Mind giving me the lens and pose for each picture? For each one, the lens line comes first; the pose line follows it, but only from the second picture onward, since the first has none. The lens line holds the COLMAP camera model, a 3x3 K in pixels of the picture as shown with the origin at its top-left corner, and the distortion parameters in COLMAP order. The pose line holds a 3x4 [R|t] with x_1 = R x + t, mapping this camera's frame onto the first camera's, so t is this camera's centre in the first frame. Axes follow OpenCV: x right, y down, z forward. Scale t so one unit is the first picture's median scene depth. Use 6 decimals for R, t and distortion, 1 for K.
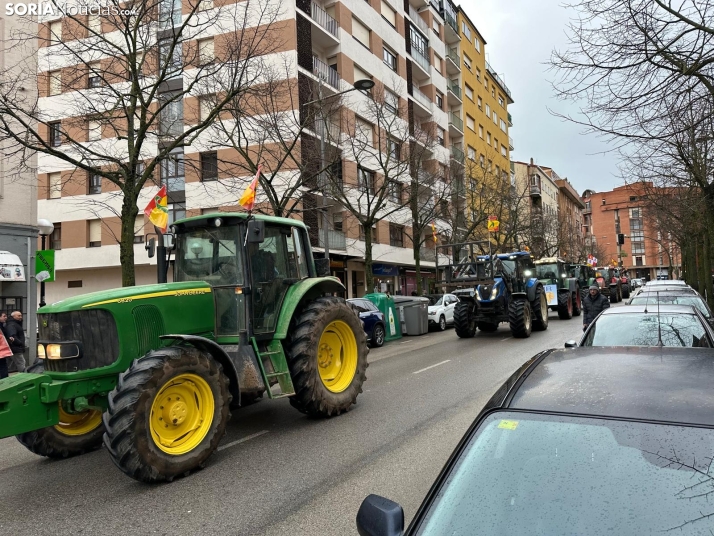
lens RADIAL K [[523.2, 0, 357.0], [0, 523.2, 268.0], [0, 0, 1]] dist [0.009437, 0.003440]
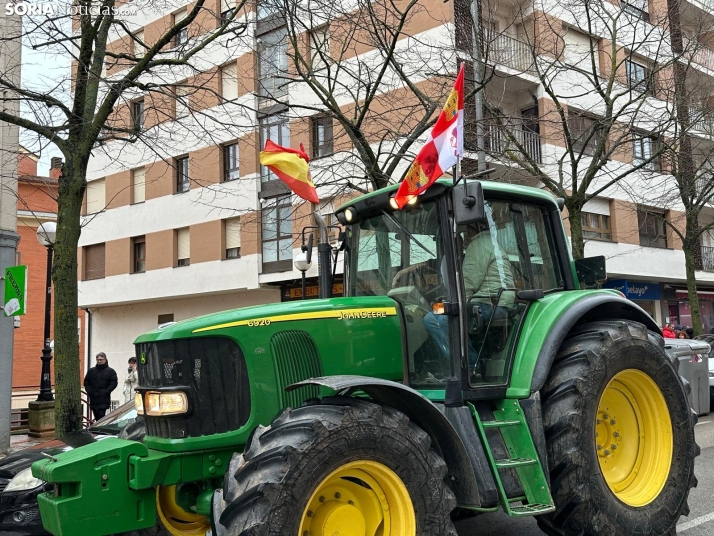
lens RADIAL K [[675.7, 0, 357.0], [0, 675.7, 268.0], [0, 0, 1]] dist [0.094320, -0.009868]
pose [[0.932101, -0.034725, -0.360529, 0.059871], [0.019656, 0.998776, -0.045382, 0.009714], [0.361664, 0.035214, 0.931643, 0.248702]]
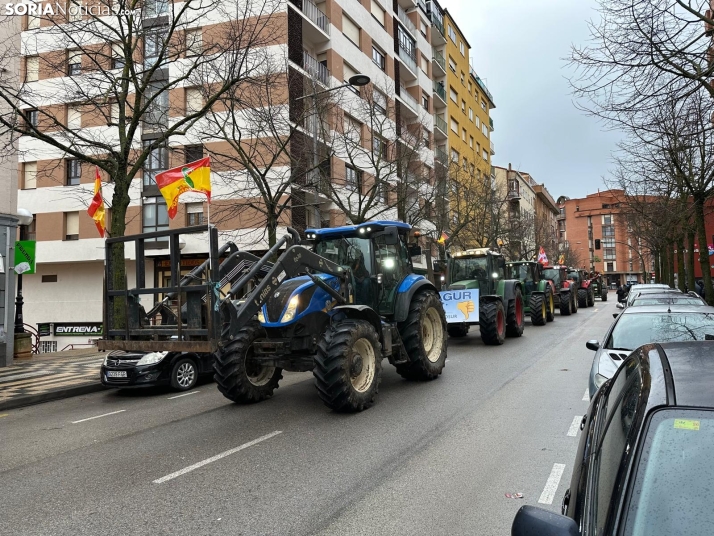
lens RADIAL K [[521.0, 0, 357.0], [0, 521.0, 268.0], [0, 0, 1]] dist [0.014386, -0.000111]
pose [[0.998474, 0.018033, 0.052199, -0.029315], [-0.017870, 0.999834, -0.003586, 0.005124], [-0.052255, 0.002648, 0.998630, 0.015664]]
